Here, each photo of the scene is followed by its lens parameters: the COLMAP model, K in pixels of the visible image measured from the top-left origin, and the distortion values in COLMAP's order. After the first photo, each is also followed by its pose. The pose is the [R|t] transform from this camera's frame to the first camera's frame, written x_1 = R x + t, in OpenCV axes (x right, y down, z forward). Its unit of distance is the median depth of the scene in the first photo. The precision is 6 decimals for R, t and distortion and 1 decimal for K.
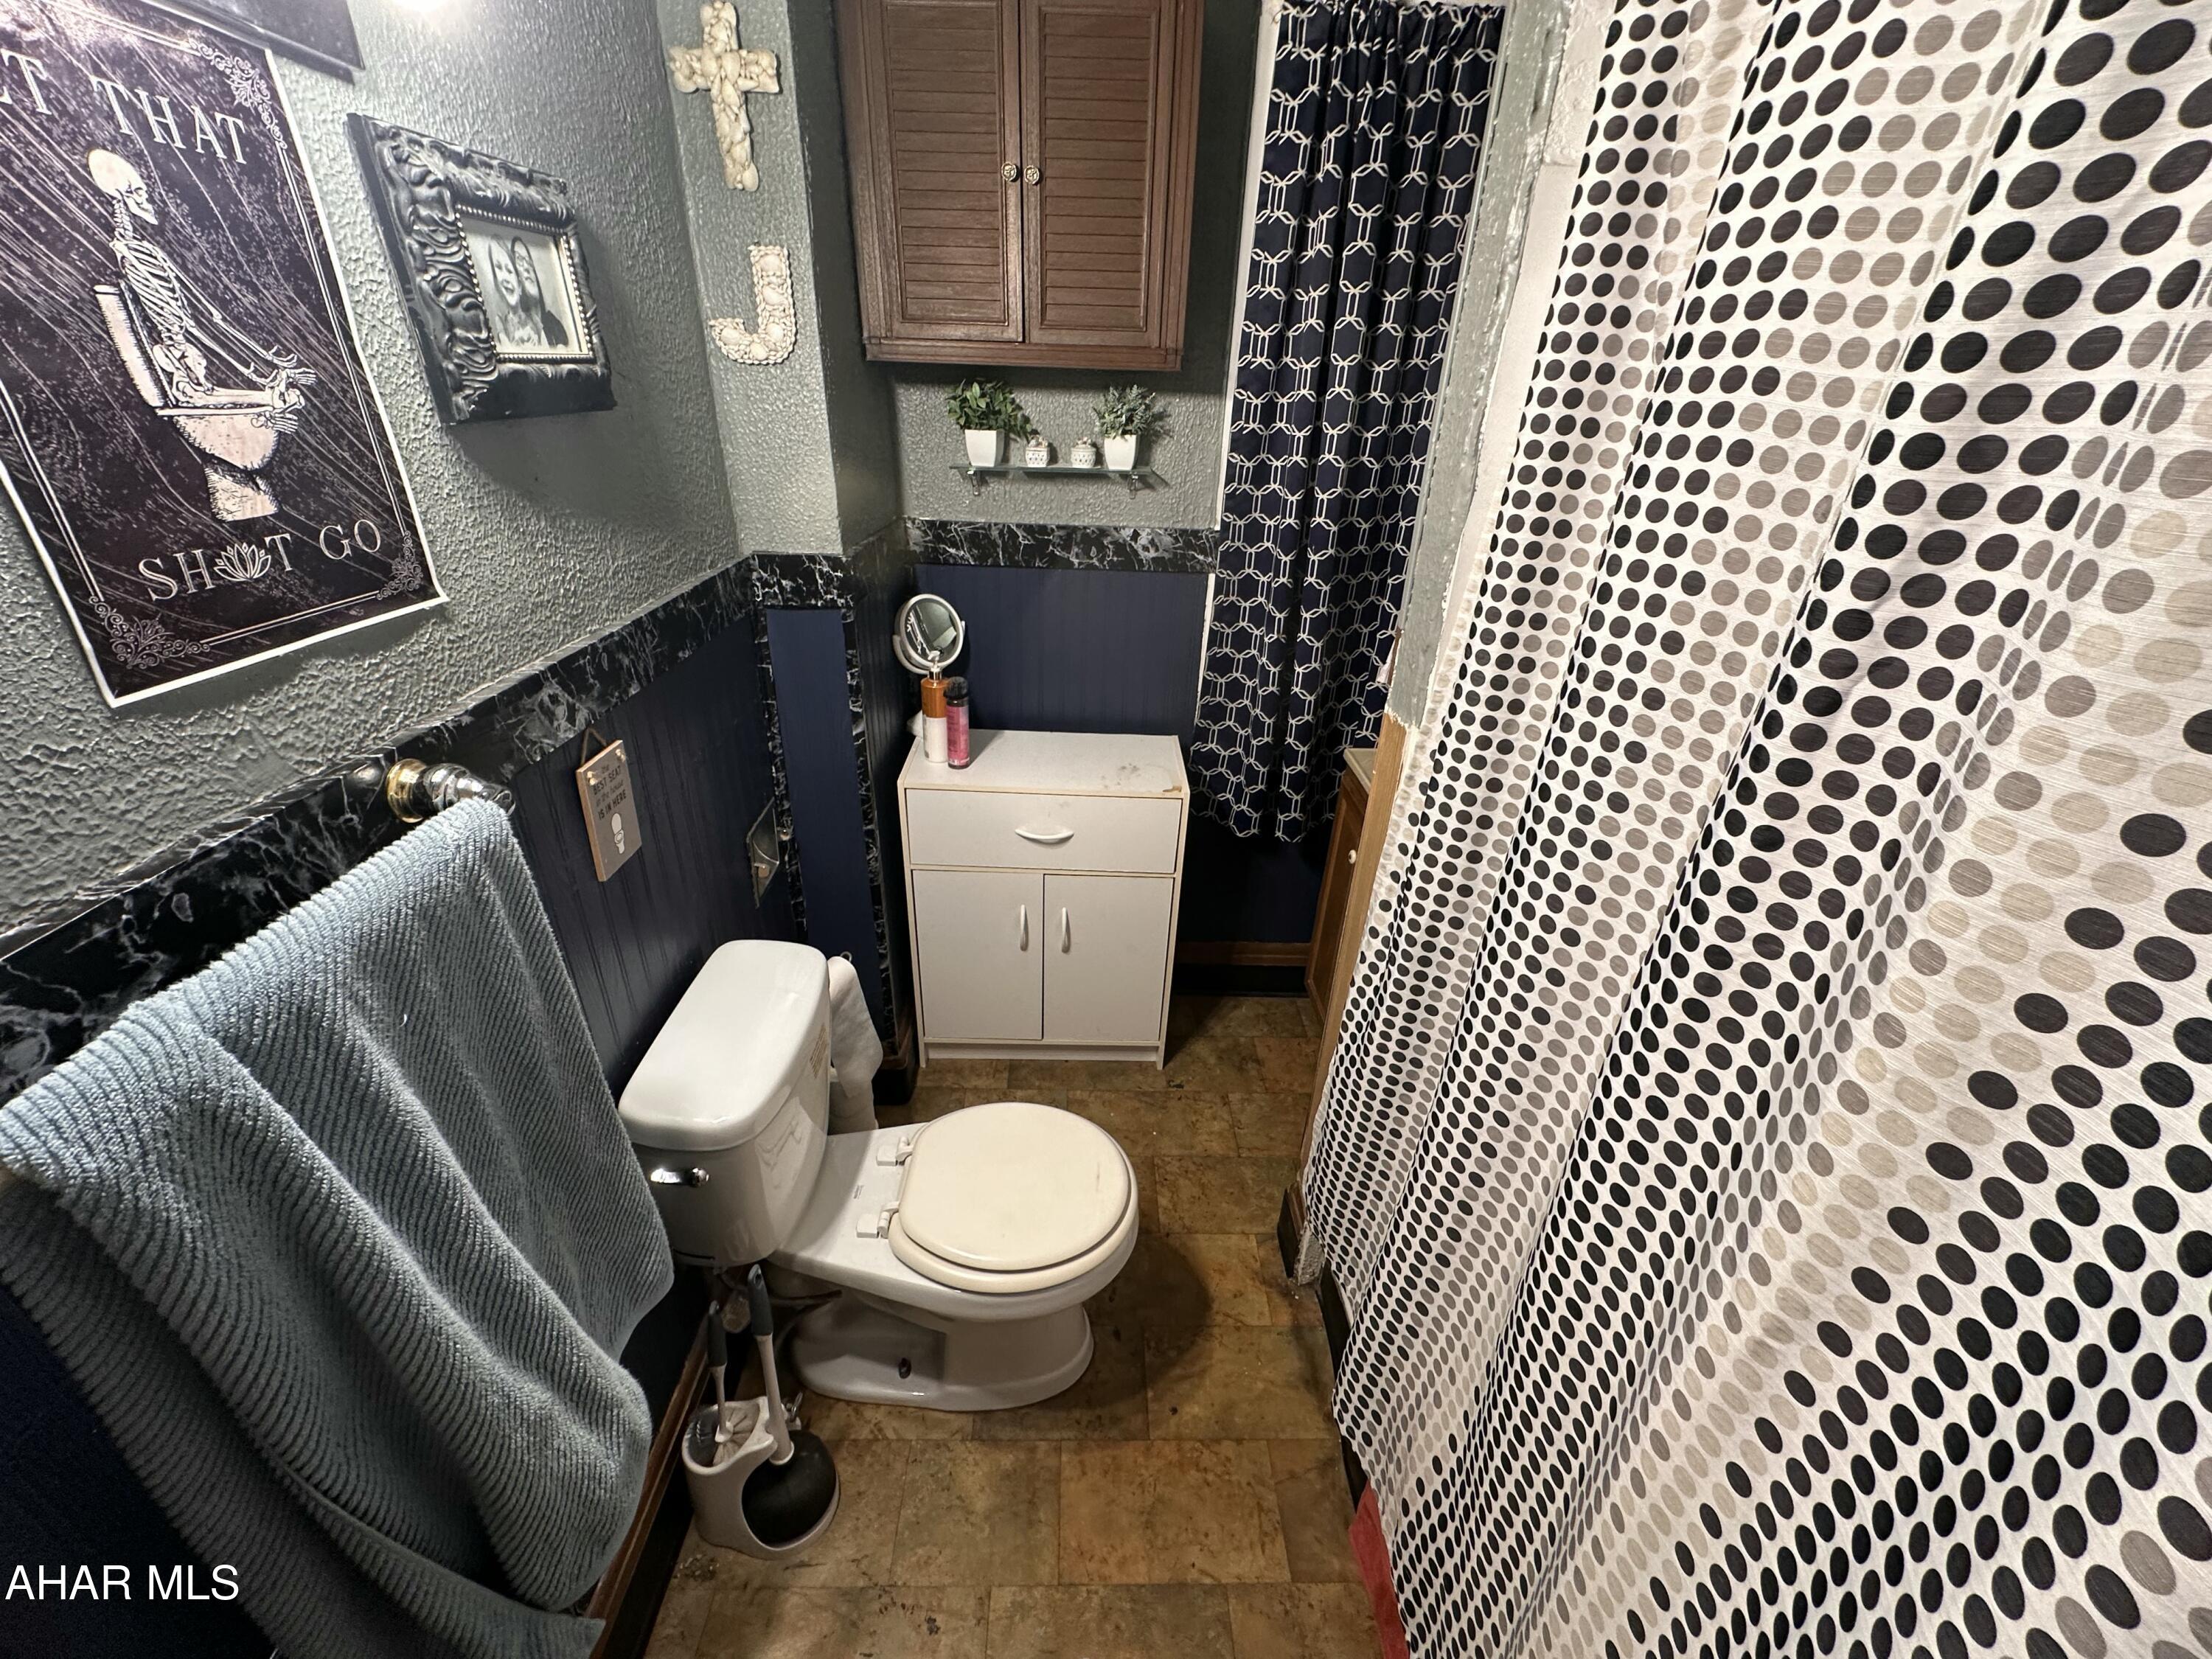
lens RADIAL K [[878.7, 0, 1105.0], [0, 878.7, 829.1], [0, 0, 1]] dist [-0.002485, 0.000657]
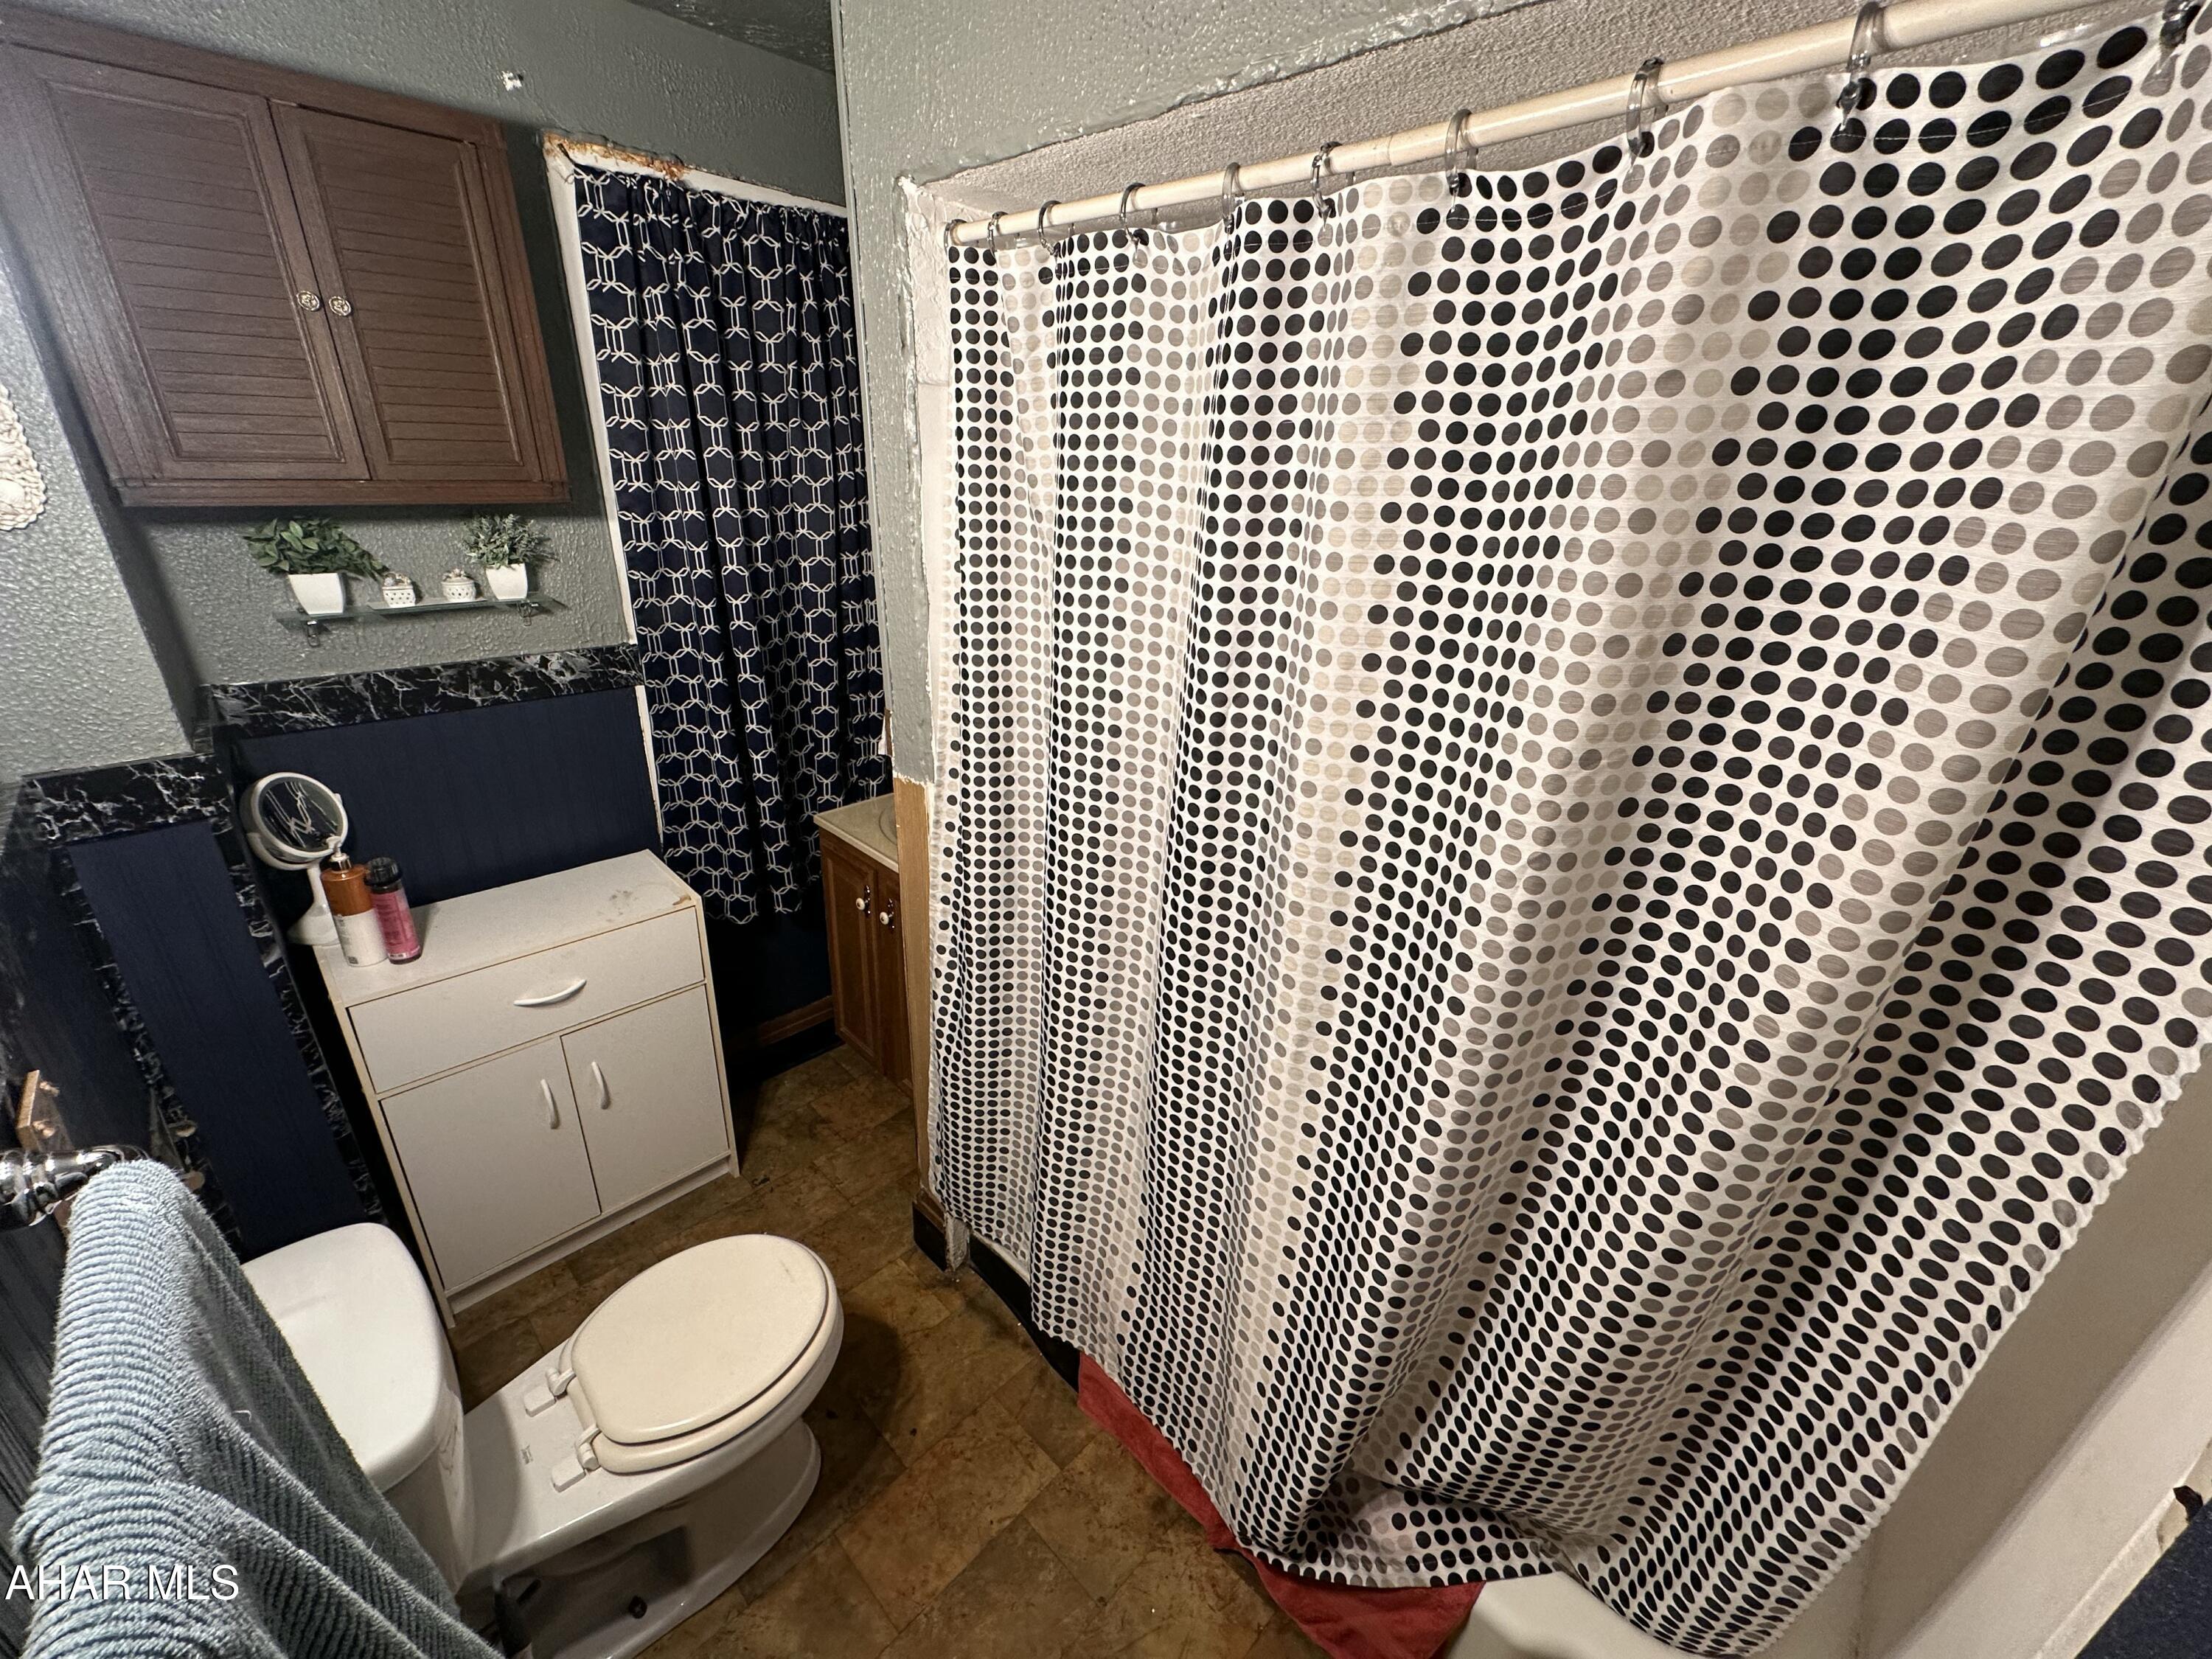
lens RADIAL K [[878.7, 0, 1105.0], [0, 878.7, 829.1], [0, 0, 1]] dist [-0.002485, 0.000657]
pose [[0.717234, -0.280343, 0.637952, -0.208247], [0.312060, 0.947791, 0.065657, -0.040176], [-0.623052, 0.151988, 0.767272, -0.087684]]
